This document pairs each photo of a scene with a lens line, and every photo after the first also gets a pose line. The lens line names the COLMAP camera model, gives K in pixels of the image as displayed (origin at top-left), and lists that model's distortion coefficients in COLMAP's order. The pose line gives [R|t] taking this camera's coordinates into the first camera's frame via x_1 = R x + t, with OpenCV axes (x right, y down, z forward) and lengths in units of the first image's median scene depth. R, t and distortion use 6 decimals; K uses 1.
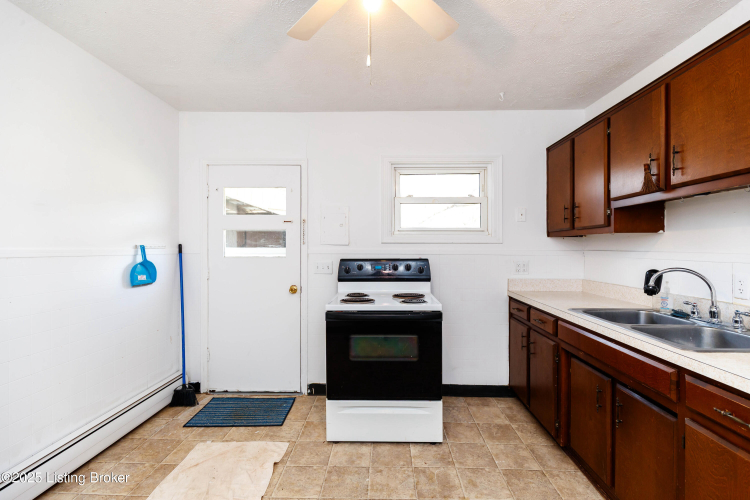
lens RADIAL K [[341.4, 0, 373.3], [0, 341.4, 246.8], [0, 0, 1]] dist [0.007320, 0.001256]
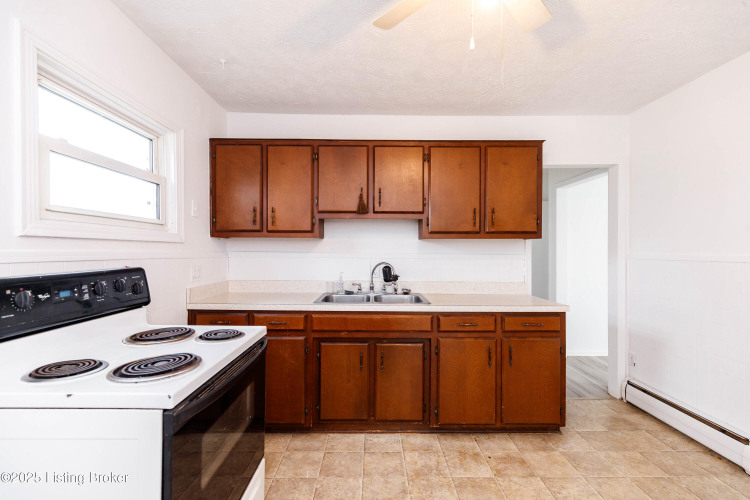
lens RADIAL K [[341.4, 0, 379.6], [0, 341.4, 250.7], [0, 0, 1]] dist [0.007320, 0.001256]
pose [[-0.047848, -0.001289, 0.998854, -0.493510], [-0.004542, 0.999989, 0.001073, 0.004260], [-0.998844, -0.004485, -0.047854, 0.711801]]
